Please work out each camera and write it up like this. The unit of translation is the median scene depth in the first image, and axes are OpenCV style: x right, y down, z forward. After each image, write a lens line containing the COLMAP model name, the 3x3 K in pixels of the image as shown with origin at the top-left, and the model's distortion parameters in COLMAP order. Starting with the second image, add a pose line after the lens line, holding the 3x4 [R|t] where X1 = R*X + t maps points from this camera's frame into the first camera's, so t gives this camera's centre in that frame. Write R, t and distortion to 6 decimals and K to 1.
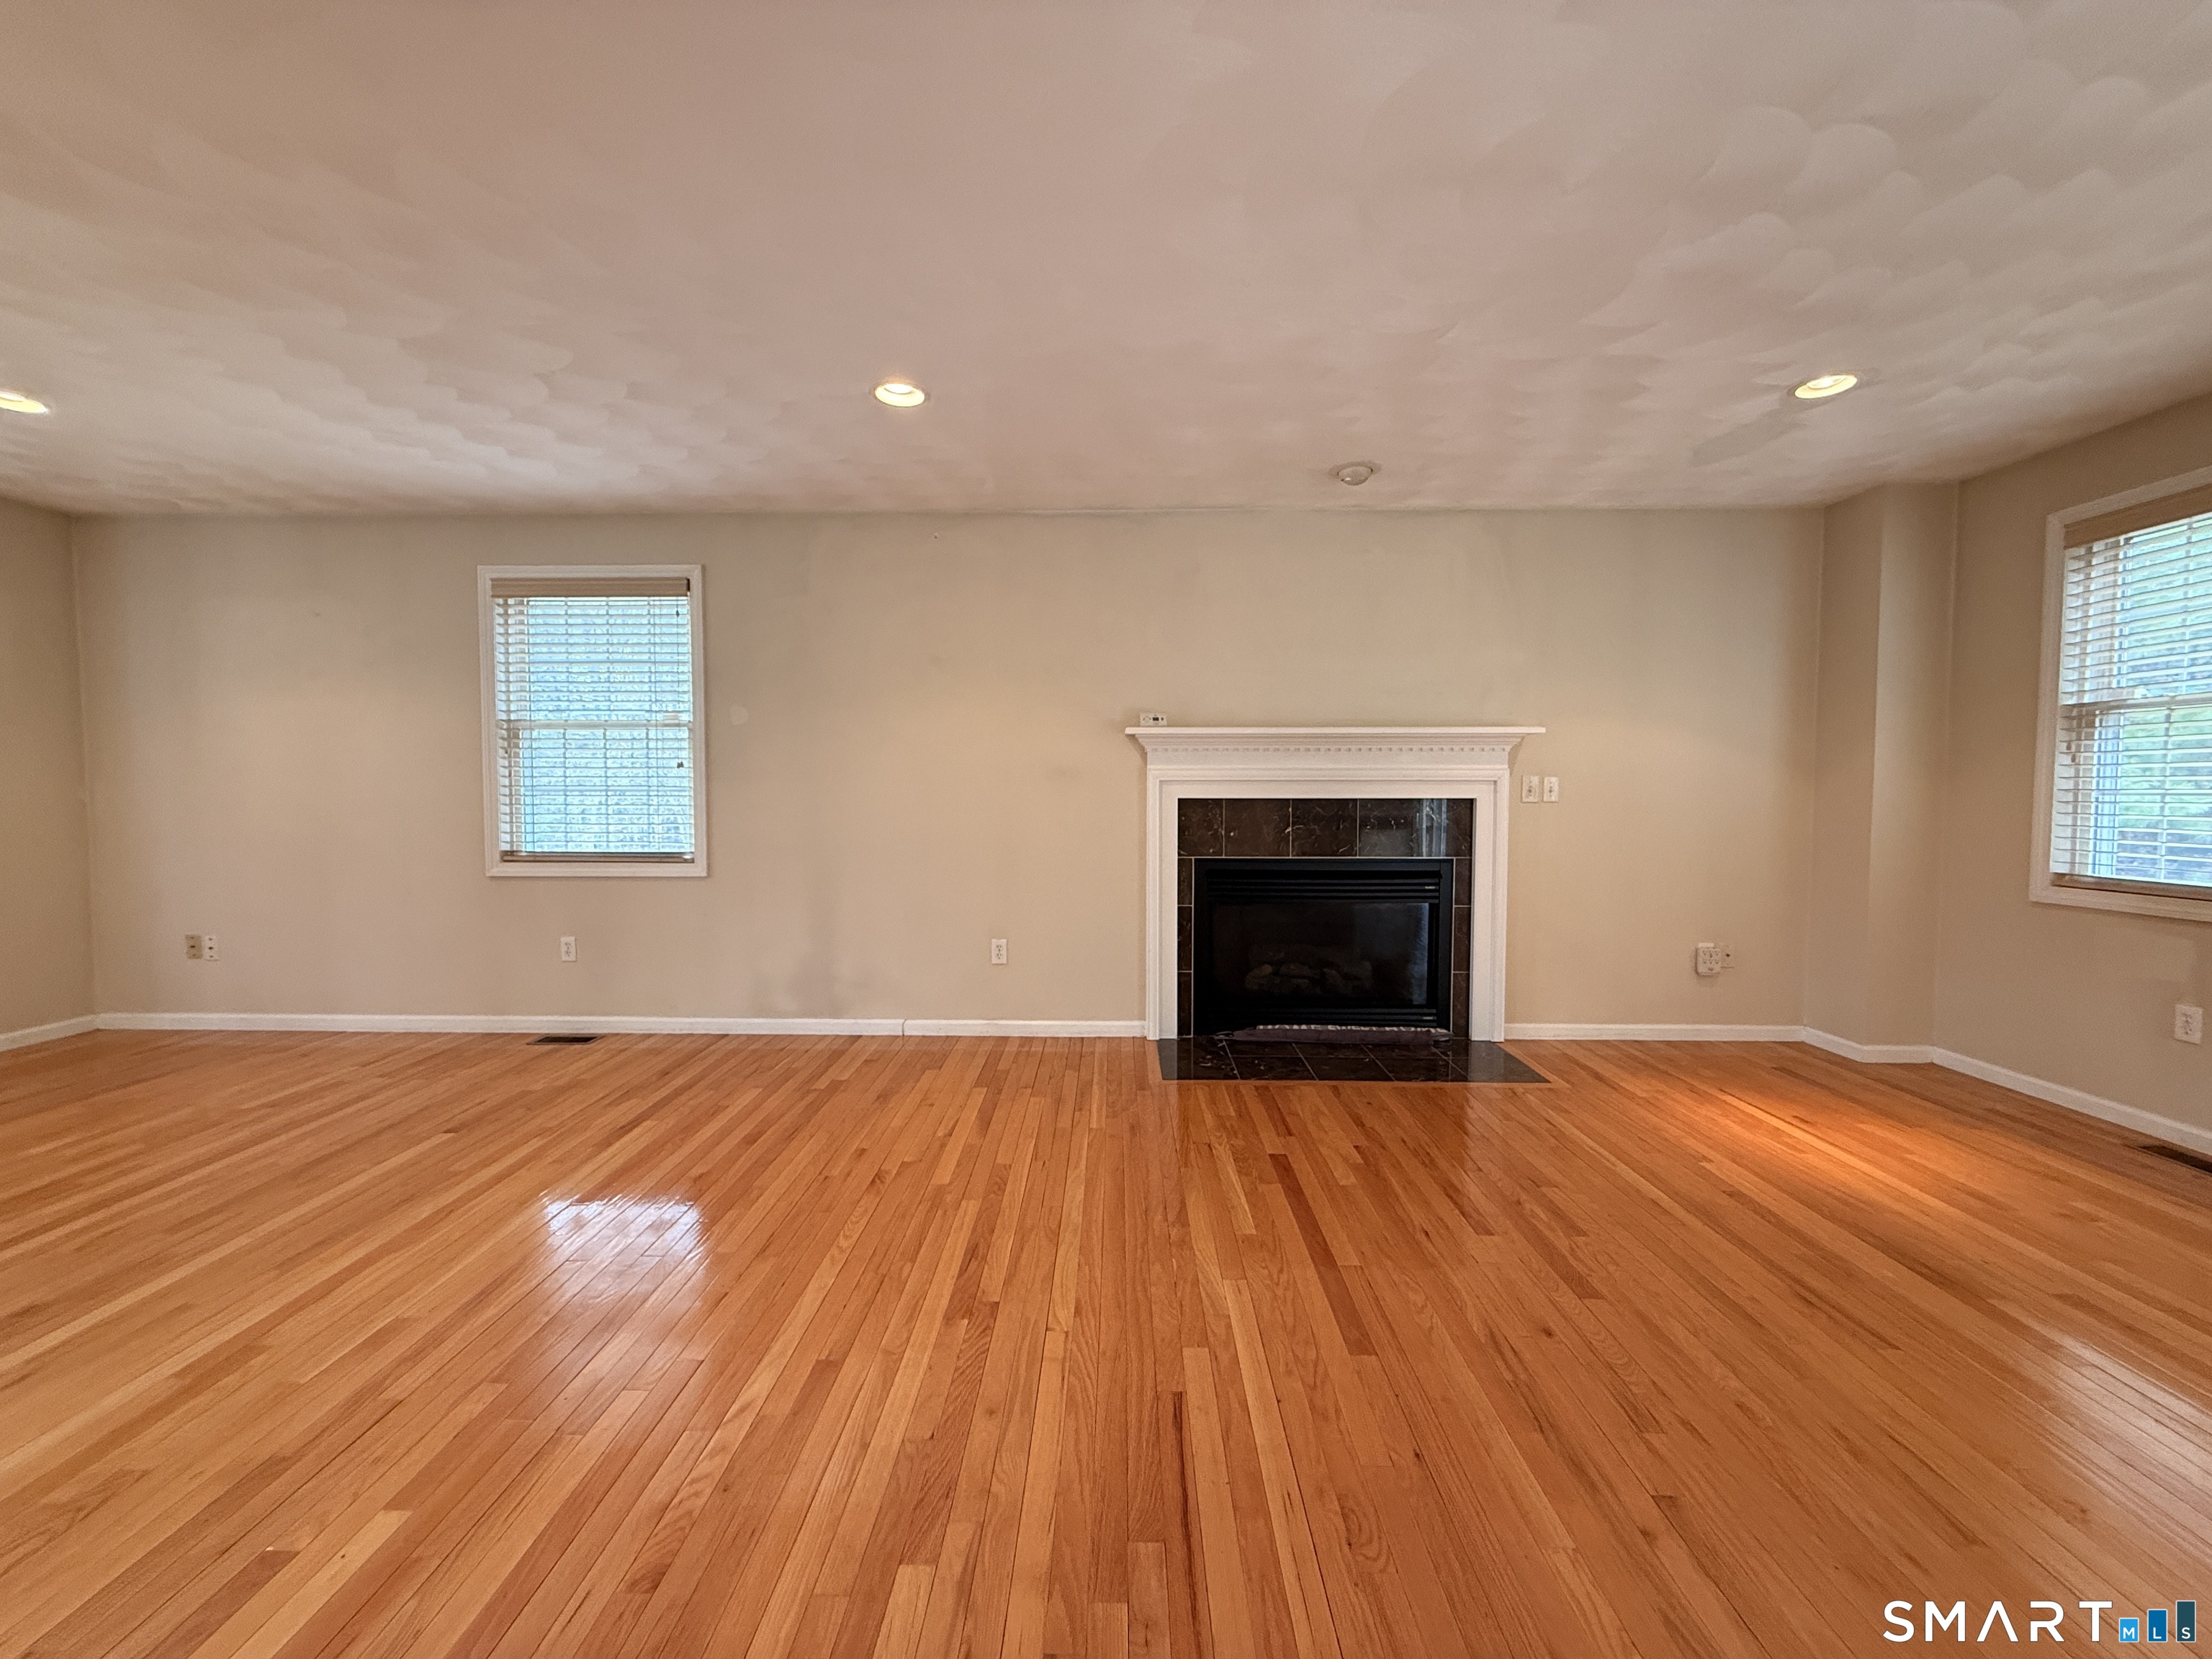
lens RADIAL K [[847.5, 0, 1098.5], [0, 847.5, 844.9], [0, 0, 1]] dist [0.000996, 0.000183]
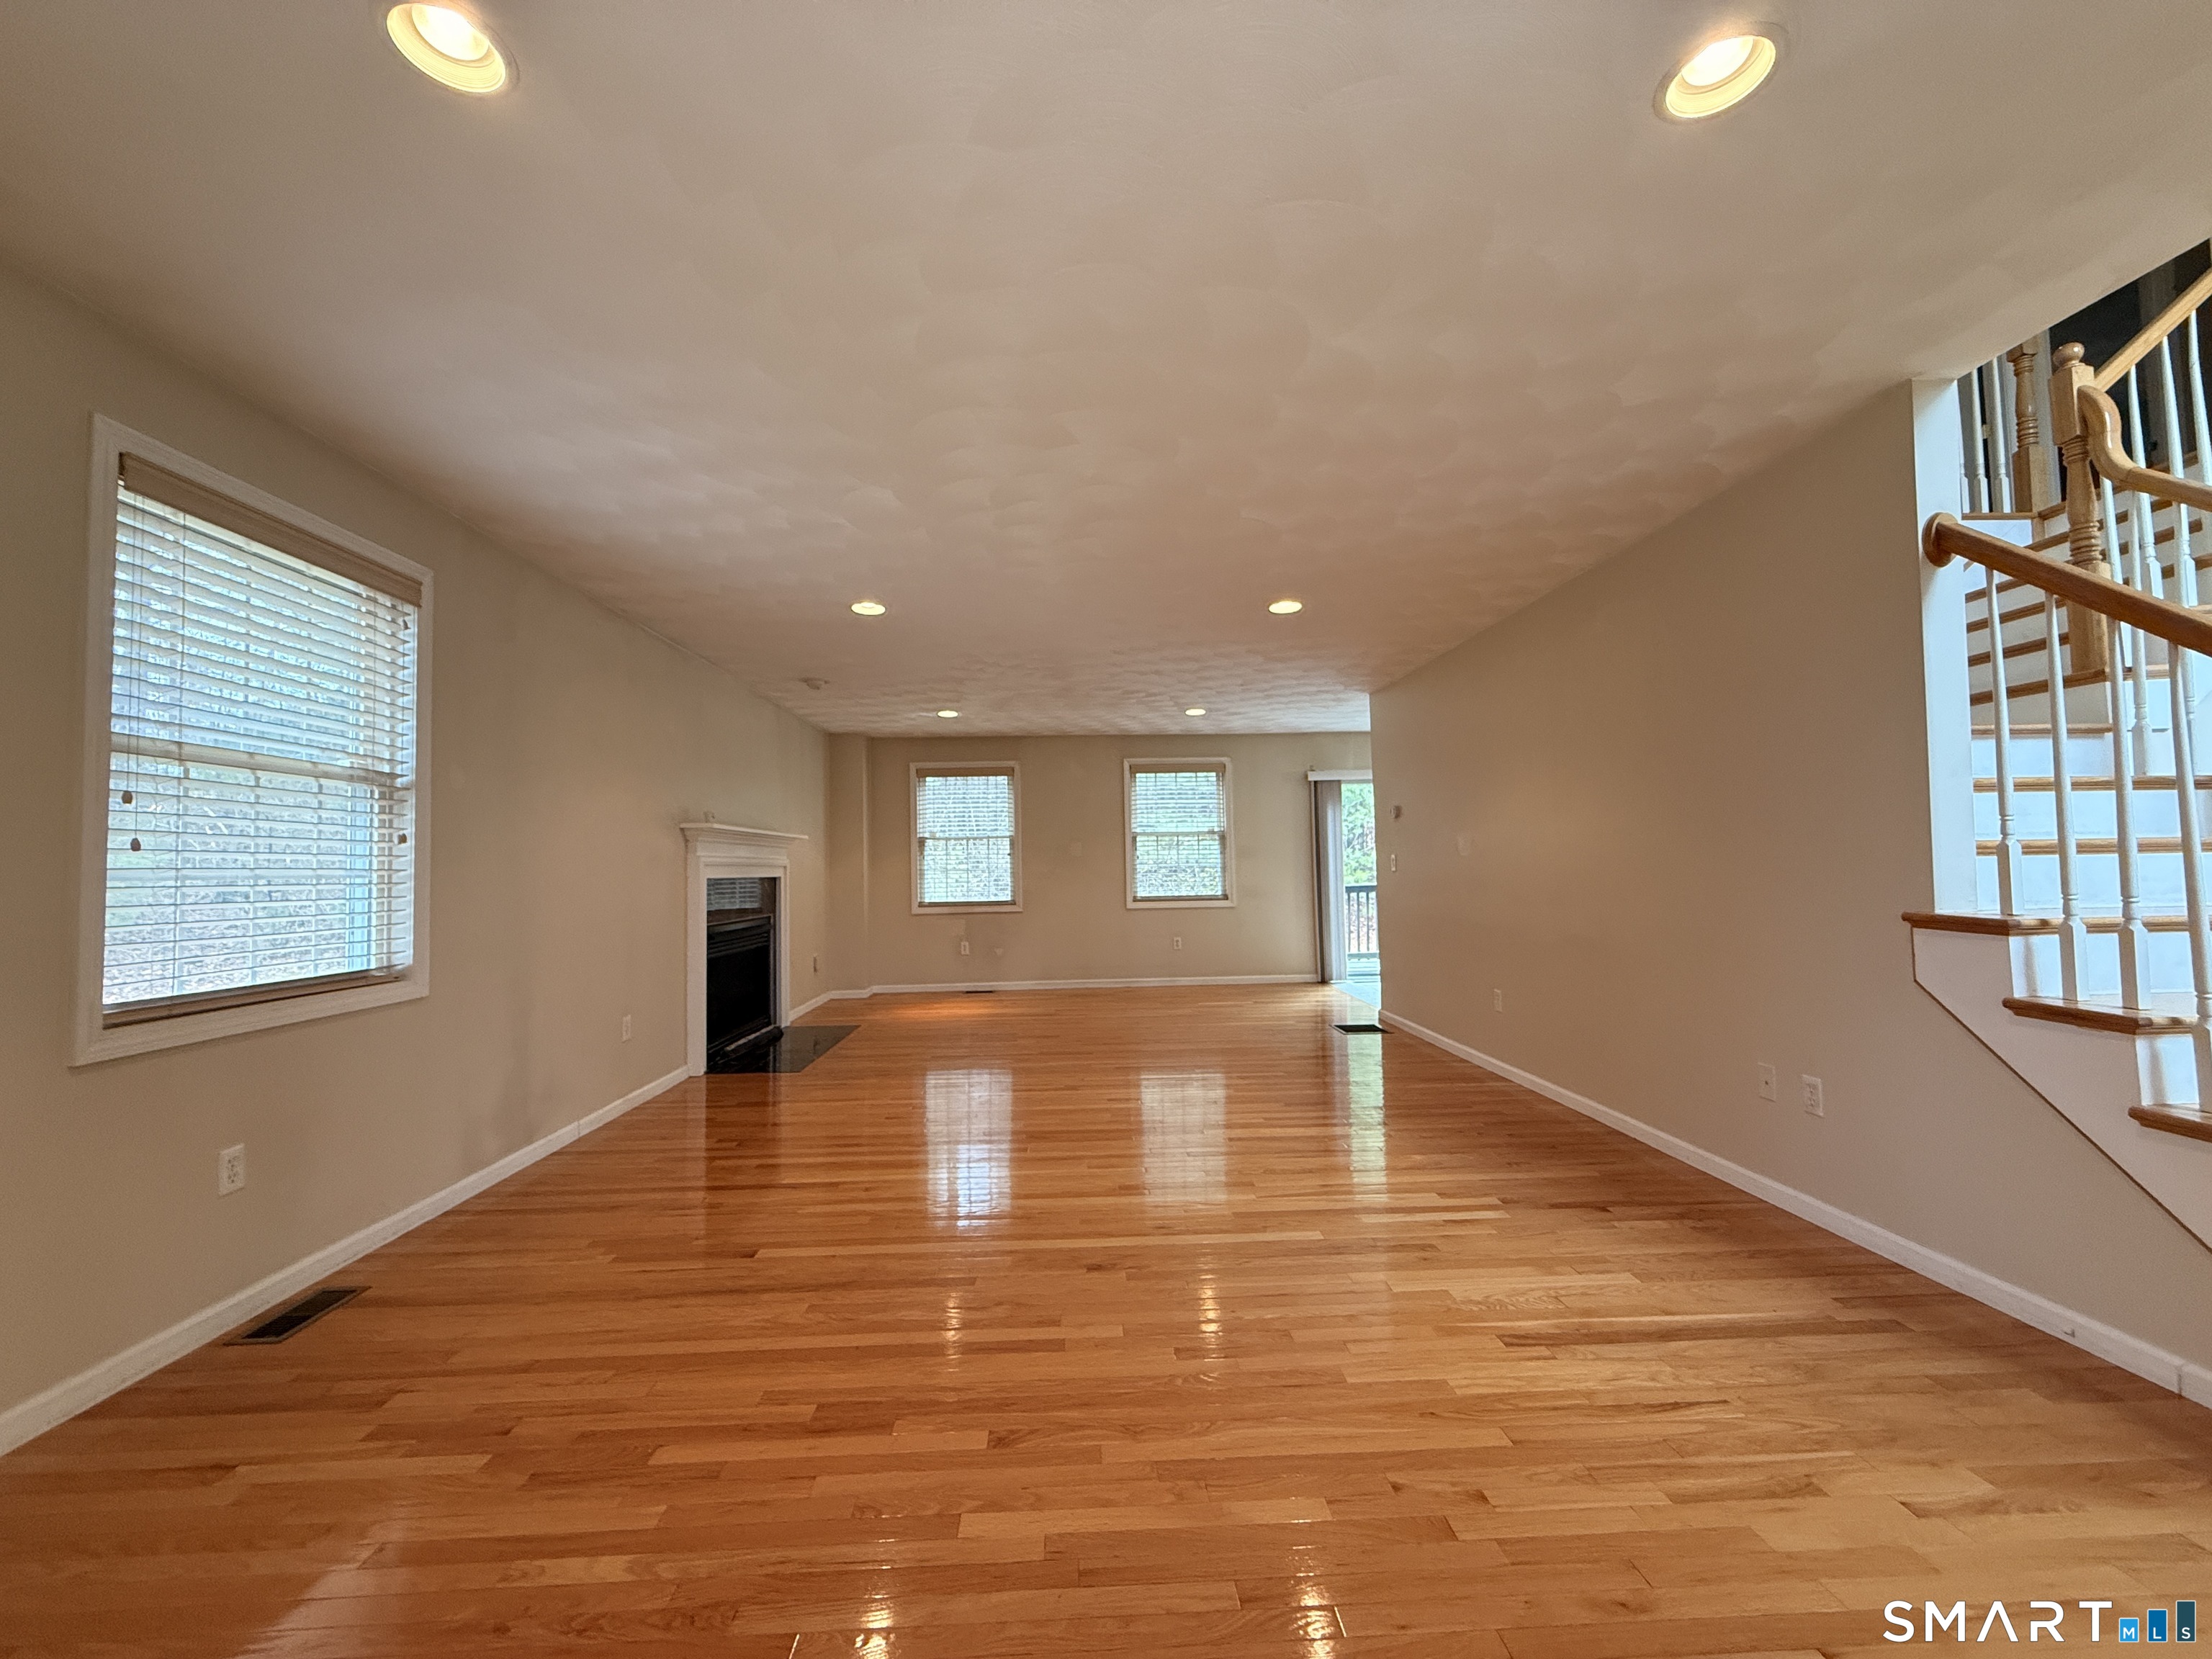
lens RADIAL K [[886.4, 0, 1108.0], [0, 886.4, 828.2], [0, 0, 1]] dist [-0.000690, -0.000023]
pose [[-0.073957, 0.042875, 0.996339, -1.297345], [0.059711, 0.997473, -0.038492, -0.041773], [-0.995472, 0.056645, -0.076330, 0.494306]]
